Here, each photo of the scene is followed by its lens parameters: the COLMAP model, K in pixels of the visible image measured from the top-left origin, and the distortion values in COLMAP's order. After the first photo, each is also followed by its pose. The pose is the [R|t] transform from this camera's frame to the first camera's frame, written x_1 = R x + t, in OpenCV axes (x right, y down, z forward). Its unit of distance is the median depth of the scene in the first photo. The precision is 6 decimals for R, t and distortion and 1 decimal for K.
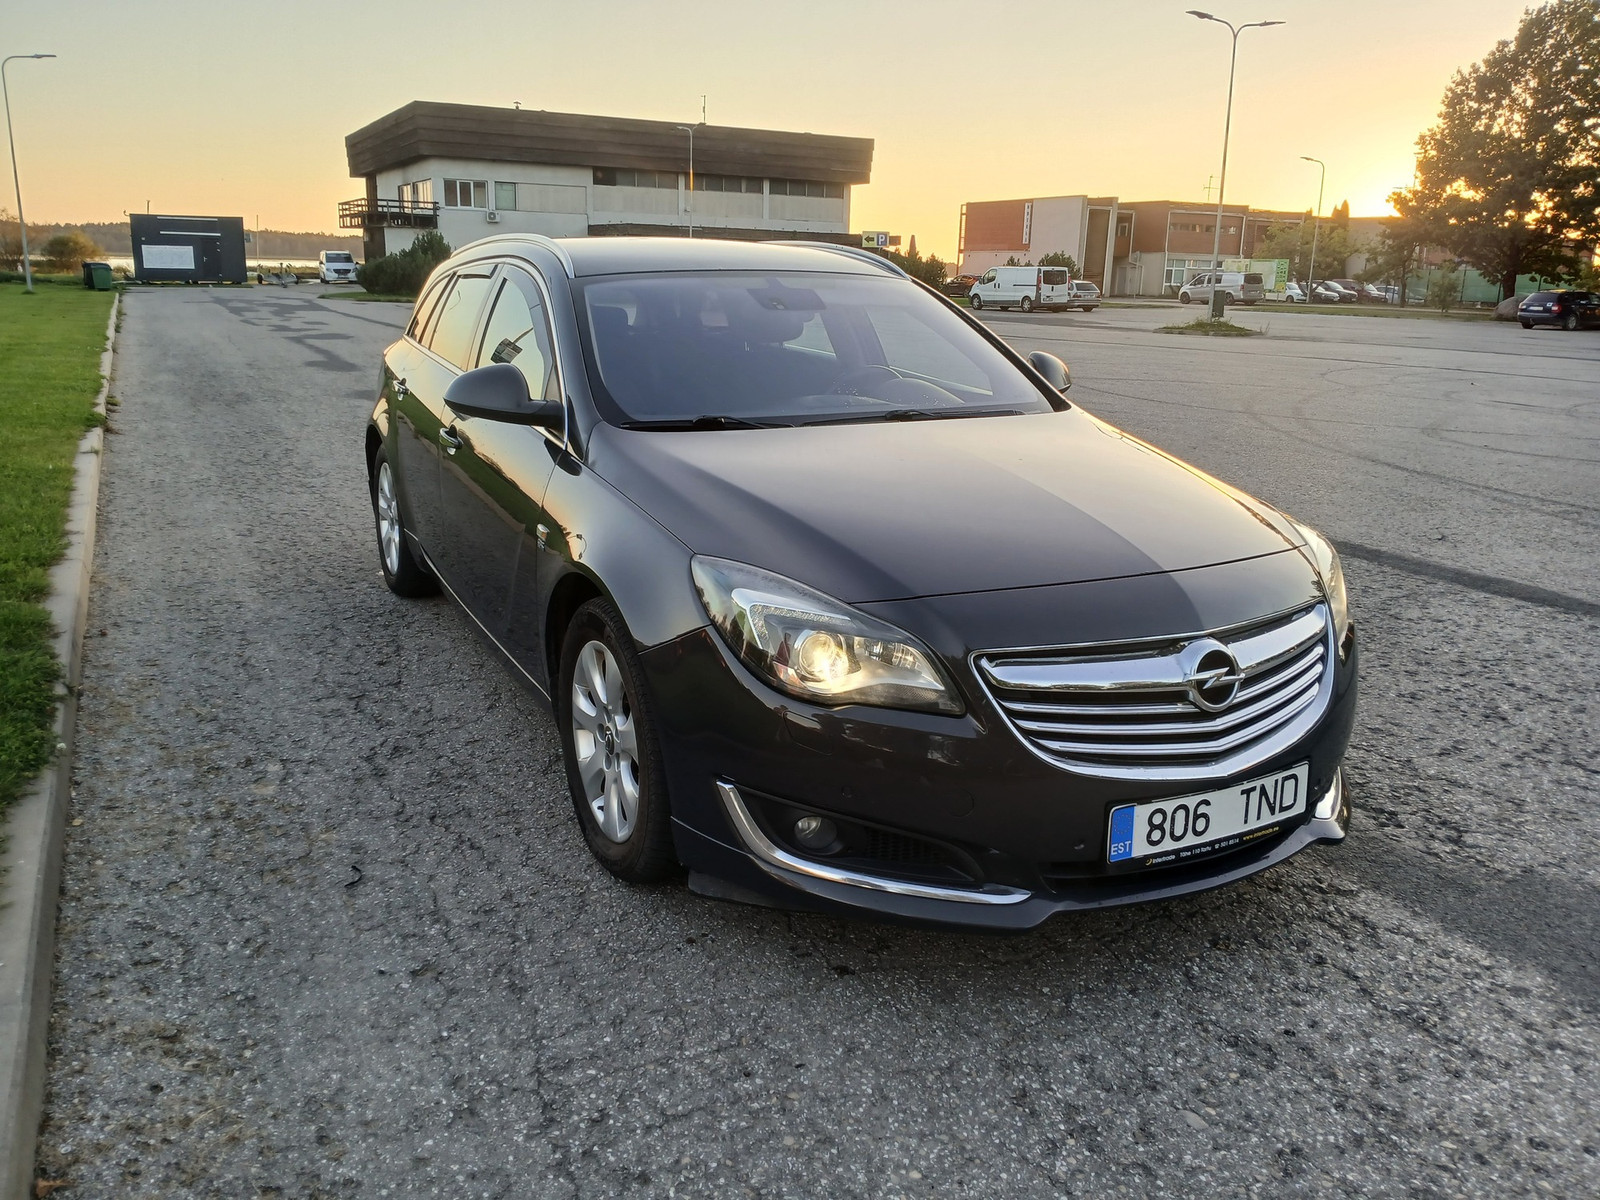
lens RADIAL K [[1199.4, 0, 801.9], [0, 1199.4, 675.1], [0, 0, 1]] dist [0.039866, -0.112297]
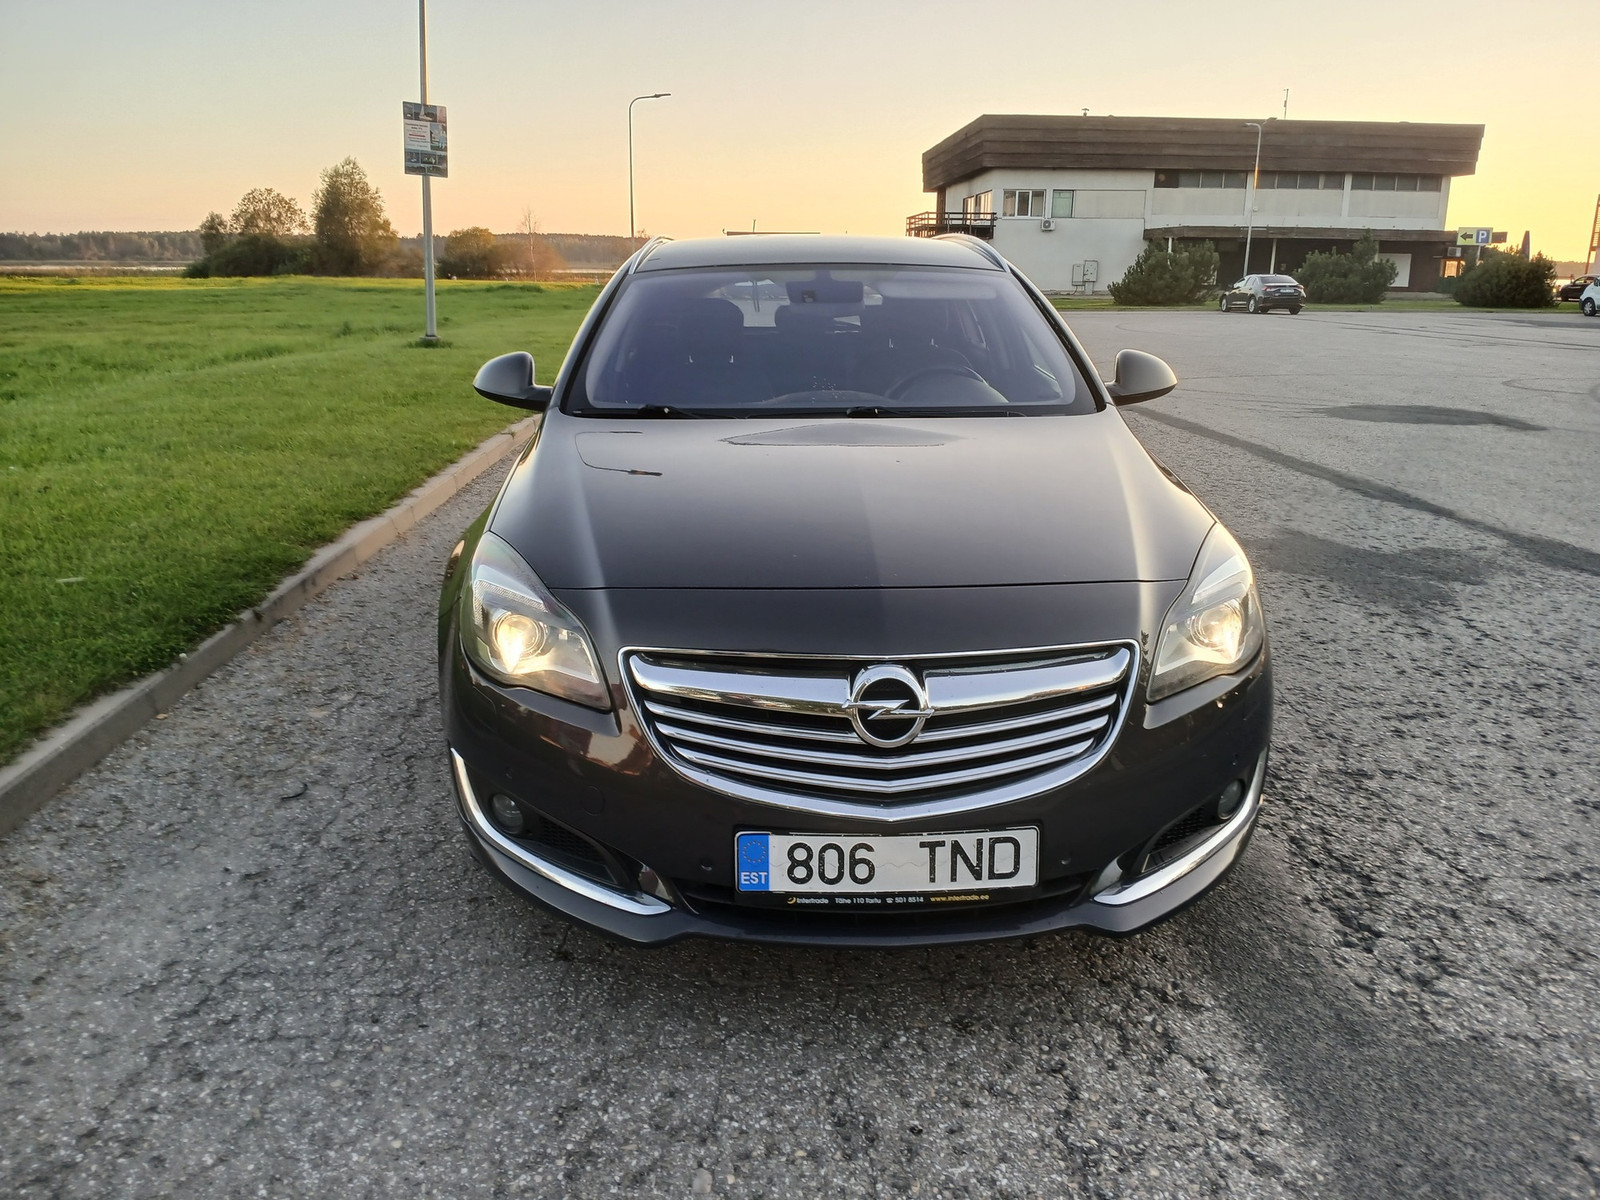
lens RADIAL K [[1202.1, 0, 804.1], [0, 1202.1, 670.4], [0, 0, 1]] dist [0.052442, -0.111092]
pose [[0.901248, 0.116306, -0.417403, 0.545060], [-0.120756, 0.992556, 0.015834, -0.027071], [0.416138, 0.036134, 0.908583, 0.141404]]
